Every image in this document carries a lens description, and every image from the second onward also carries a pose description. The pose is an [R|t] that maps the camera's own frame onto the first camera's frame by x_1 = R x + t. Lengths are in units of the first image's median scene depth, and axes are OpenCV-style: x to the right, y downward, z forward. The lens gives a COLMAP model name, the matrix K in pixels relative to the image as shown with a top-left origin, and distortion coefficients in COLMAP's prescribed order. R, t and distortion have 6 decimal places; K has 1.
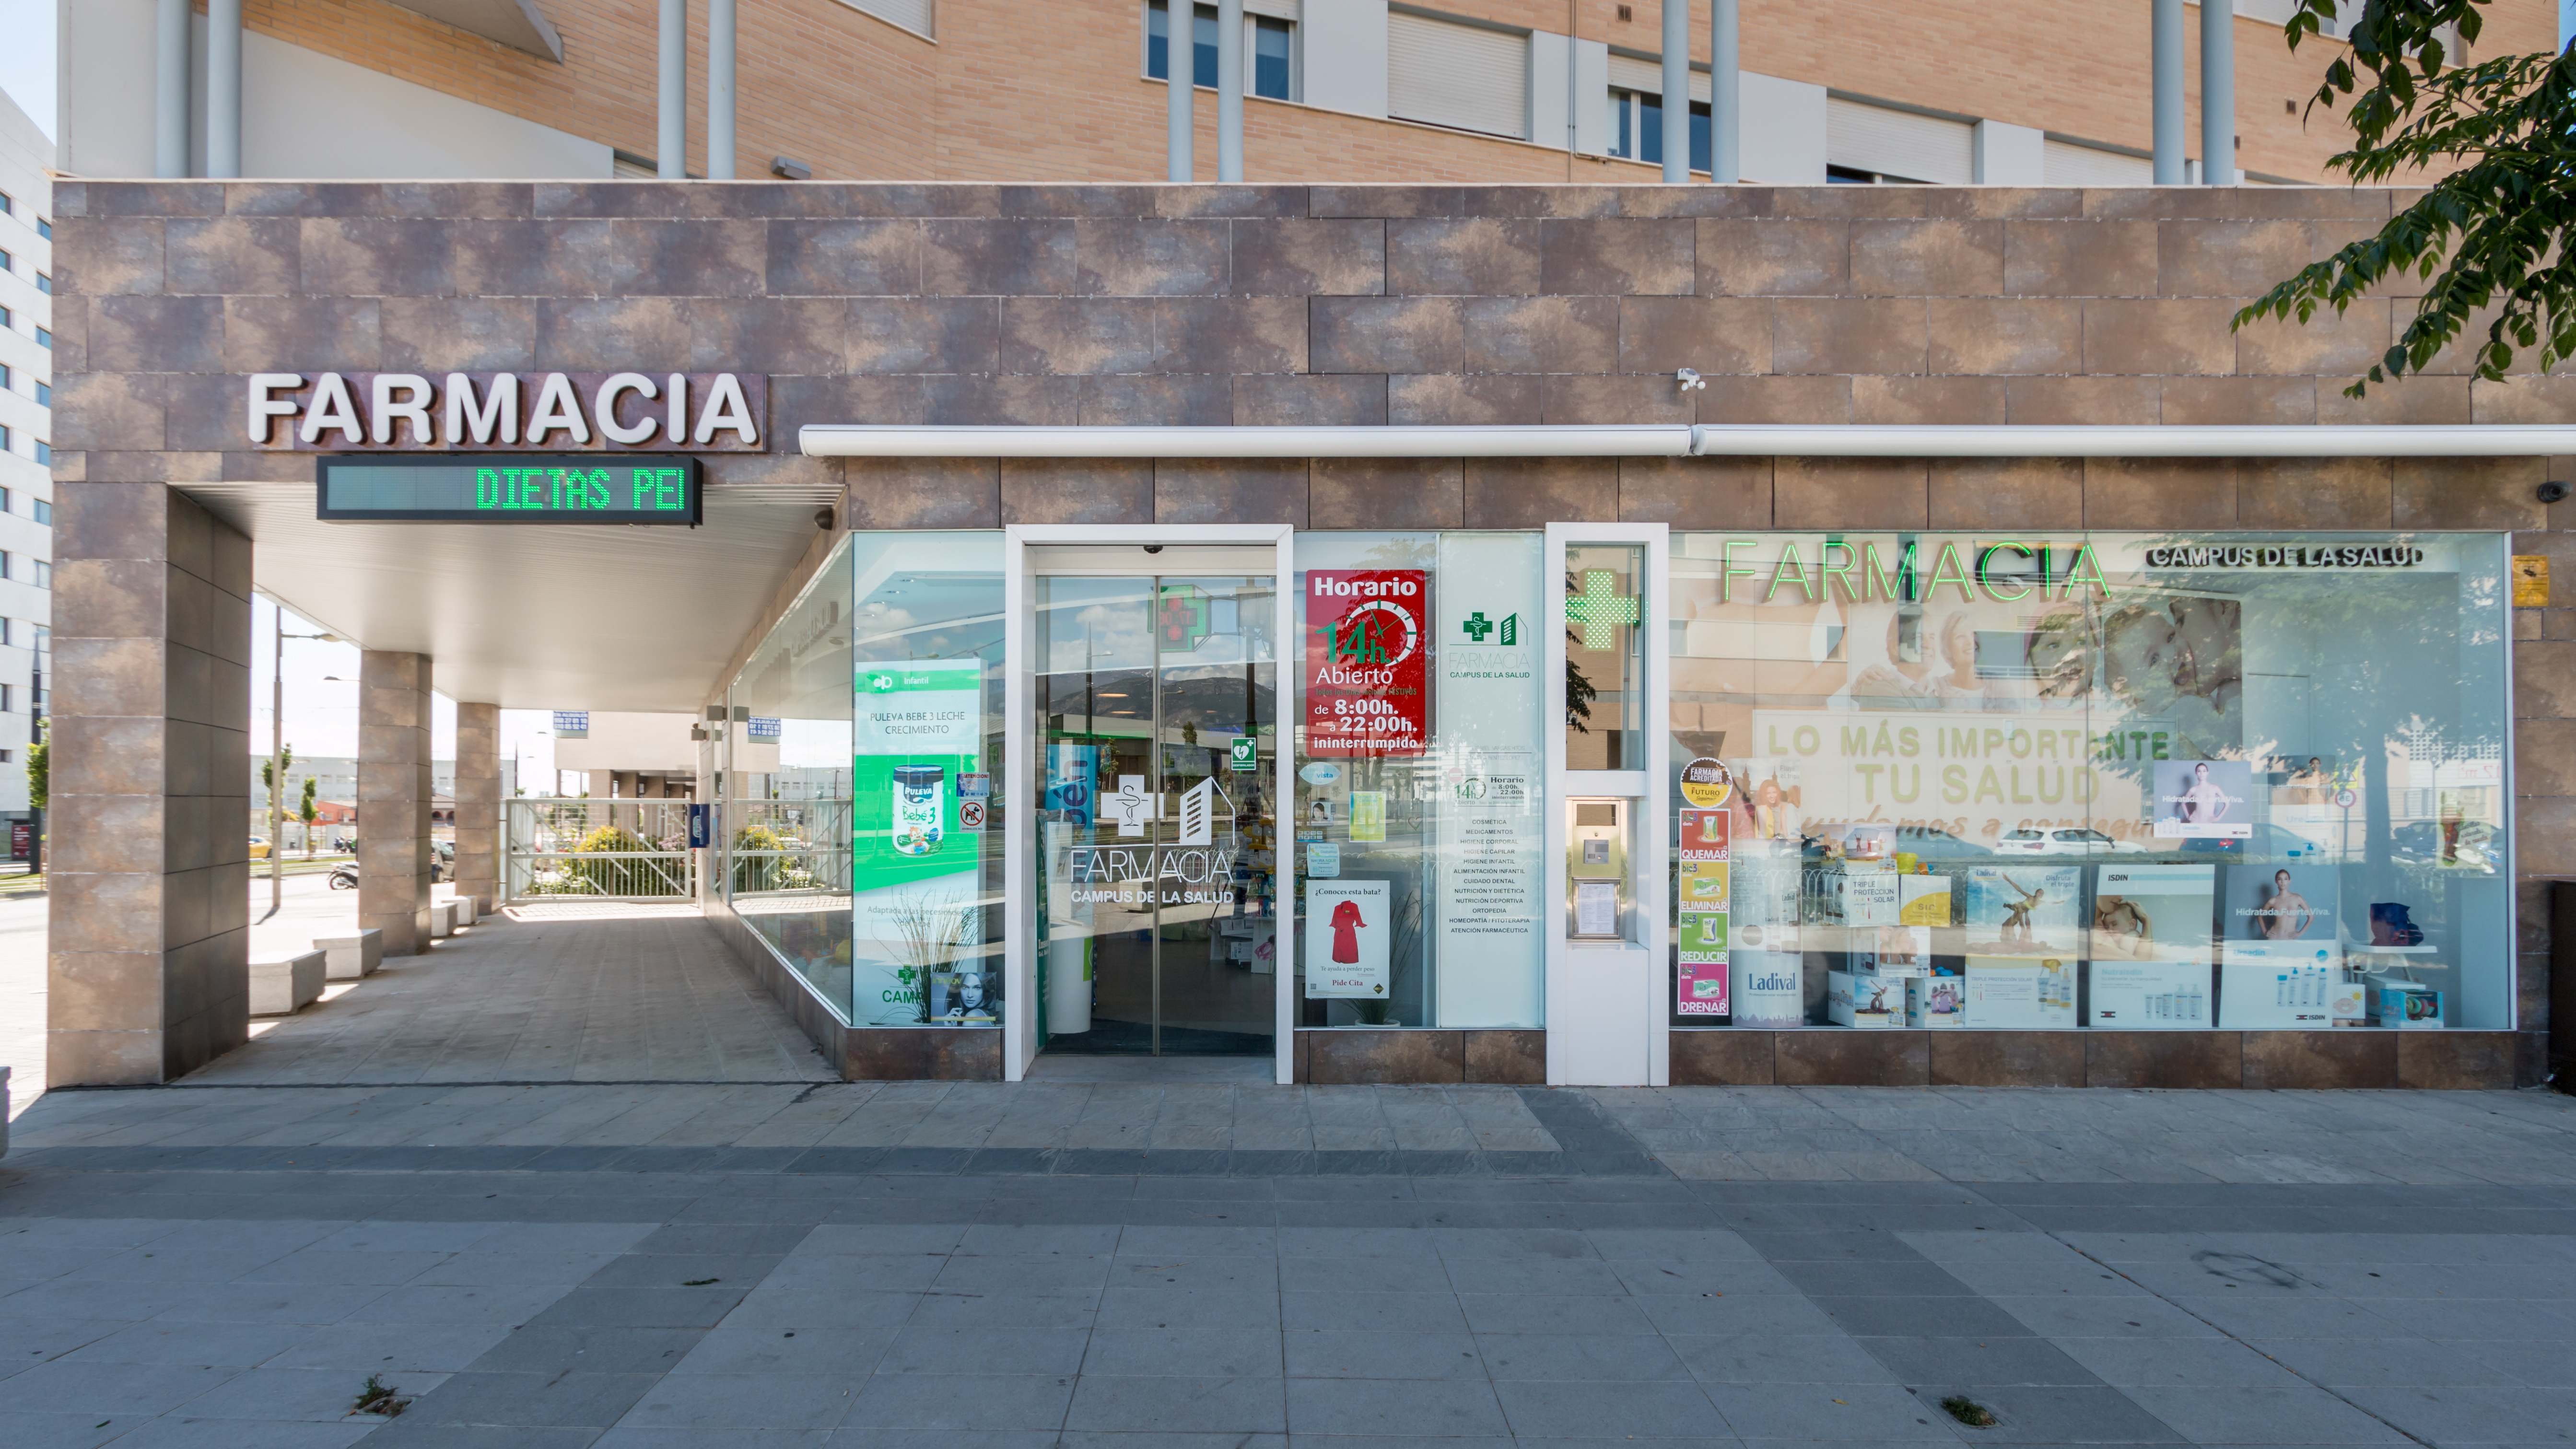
lens RADIAL K [[1241.4, 0, 1285.8], [0, 1241.4, 763.3], [0, 0, 1]] dist [0.002190, 0.000081]
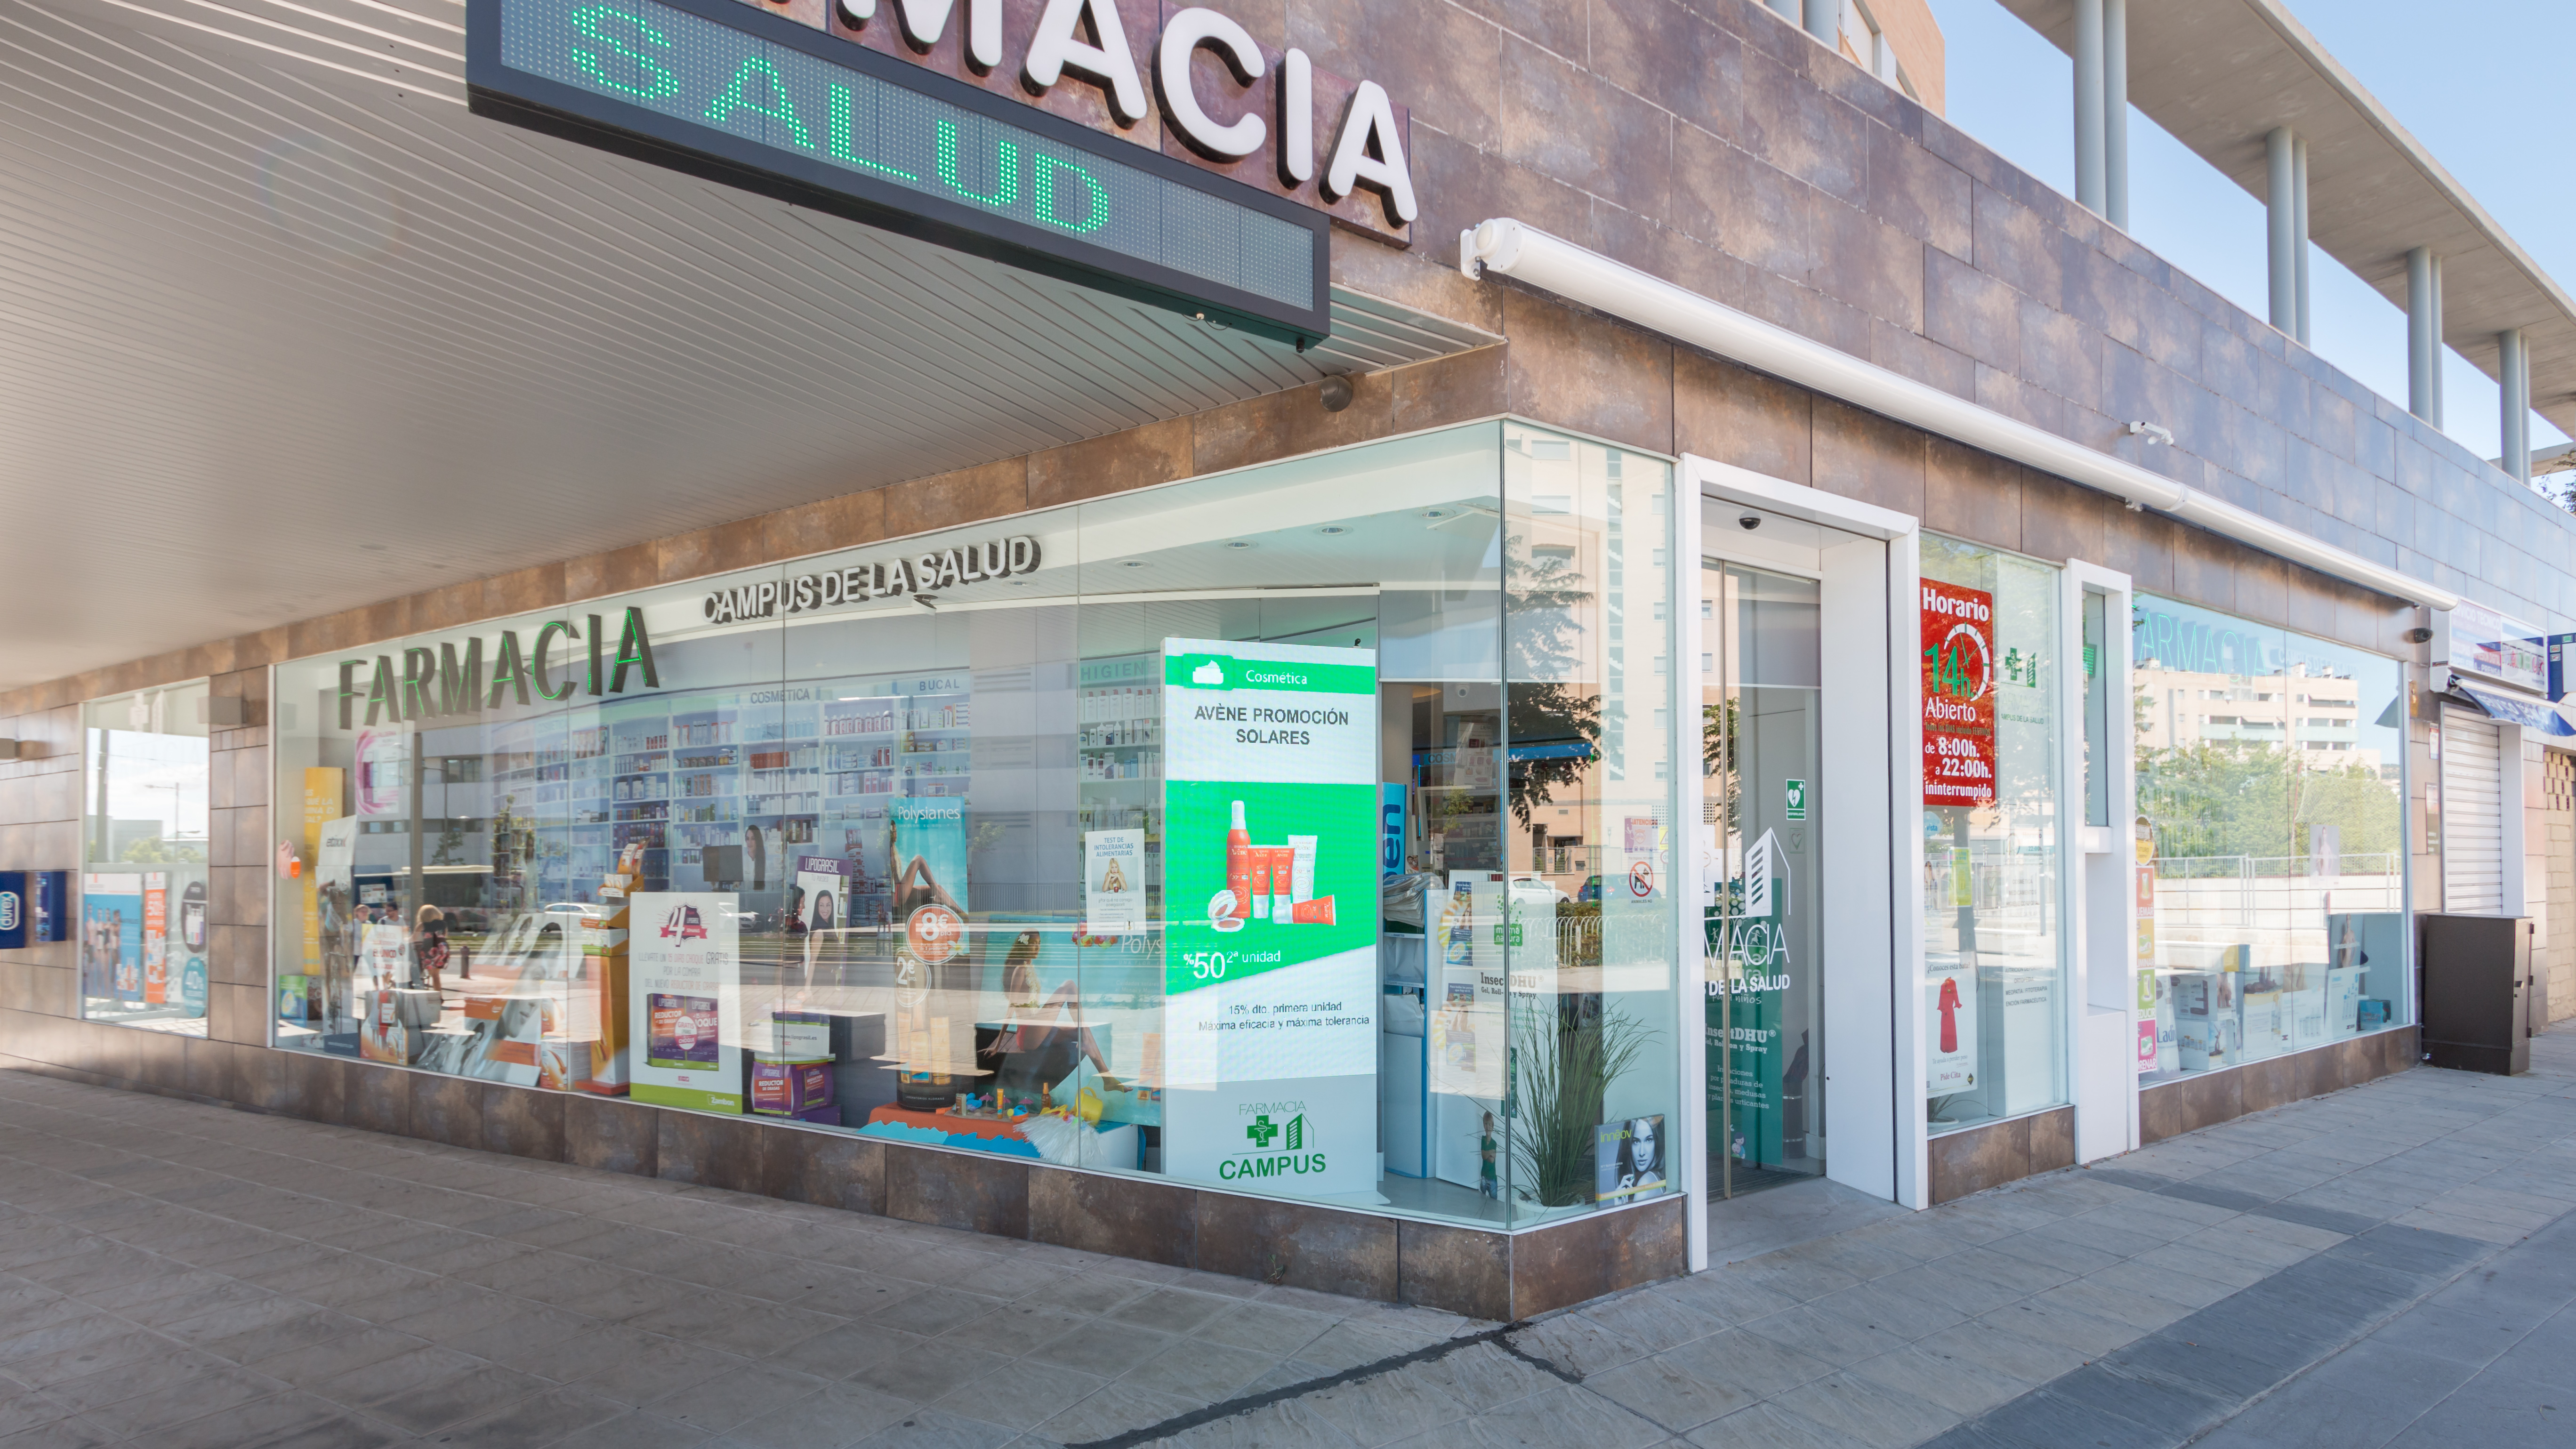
lens RADIAL K [[1201.1, 0, 1288.0], [0, 1201.1, 832.8], [0, 0, 1]] dist [-0.000003, 0.000044]
pose [[0.833060, 0.010405, 0.553085, -0.766757], [-0.013566, 0.999907, 0.001623, 0.017500], [-0.553016, -0.008855, 0.833123, 0.570976]]
